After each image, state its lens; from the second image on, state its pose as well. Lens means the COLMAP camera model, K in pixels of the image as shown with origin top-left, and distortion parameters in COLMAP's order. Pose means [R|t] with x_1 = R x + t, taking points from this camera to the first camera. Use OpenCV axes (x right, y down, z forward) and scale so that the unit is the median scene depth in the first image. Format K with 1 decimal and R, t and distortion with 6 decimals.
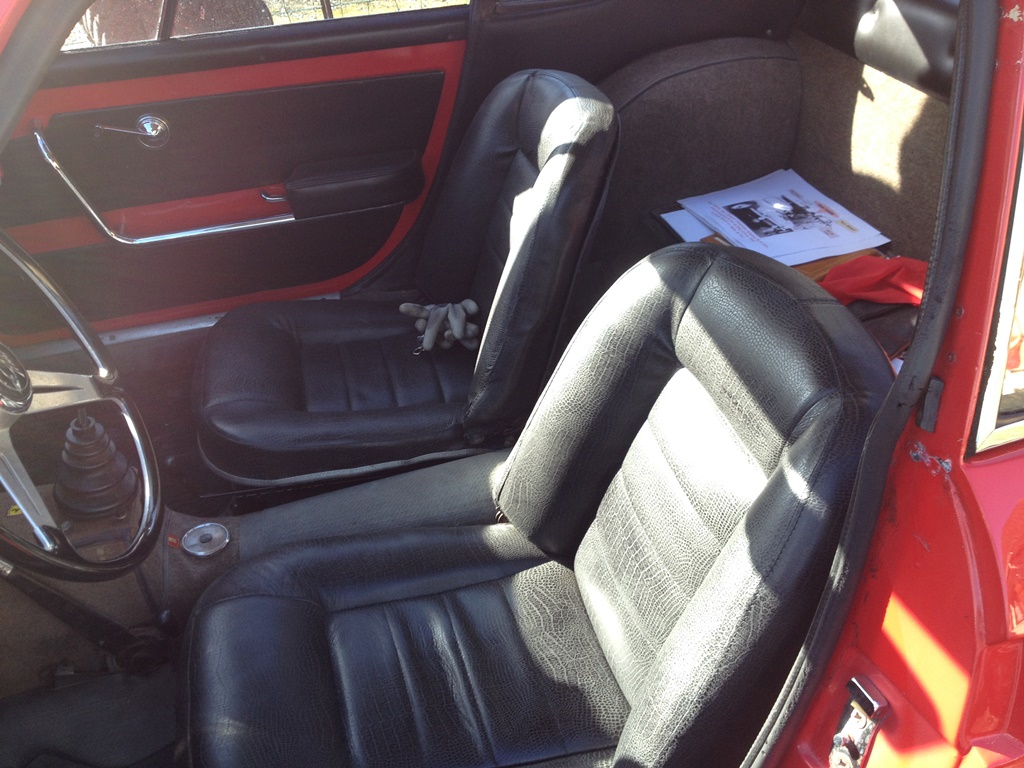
lens RADIAL K [[1031.0, 0, 512.0], [0, 1031.0, 384.0], [0, 0, 1]] dist [0.224693, -0.544958]
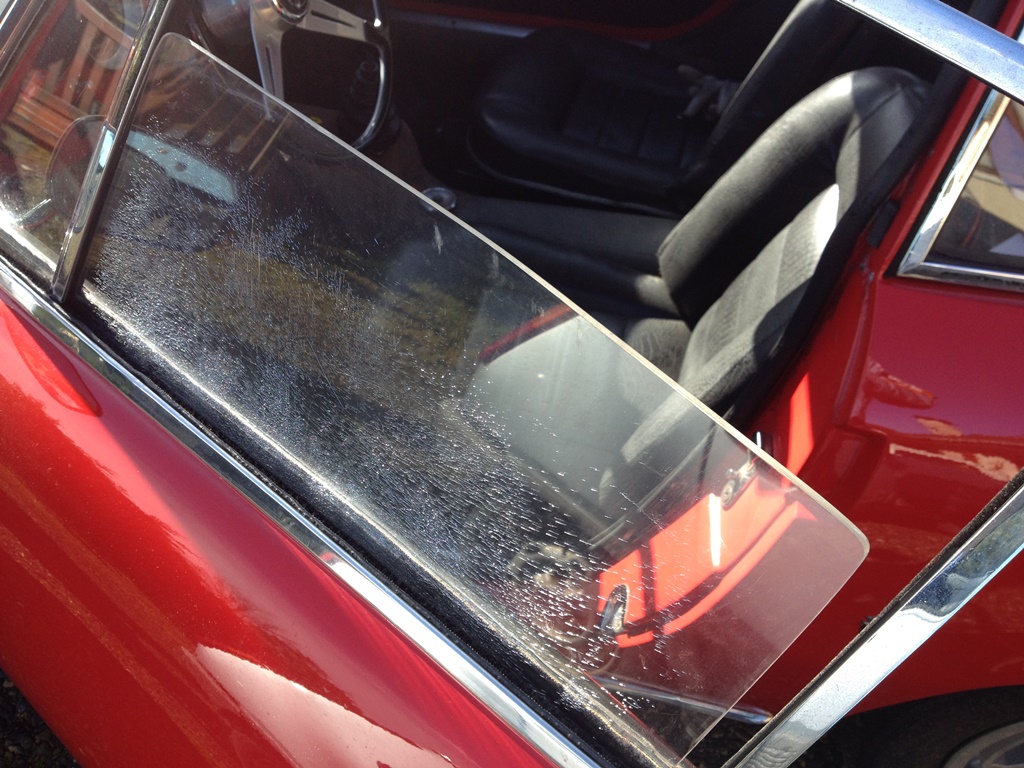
lens RADIAL K [[1031.0, 0, 512.0], [0, 1031.0, 384.0], [0, 0, 1]] dist [0.224693, -0.544958]
pose [[0.875555, 0.395068, -0.278073, 0.223499], [-0.331876, 0.910119, 0.248074, 0.014195], [0.351086, -0.124916, 0.927973, -0.125088]]
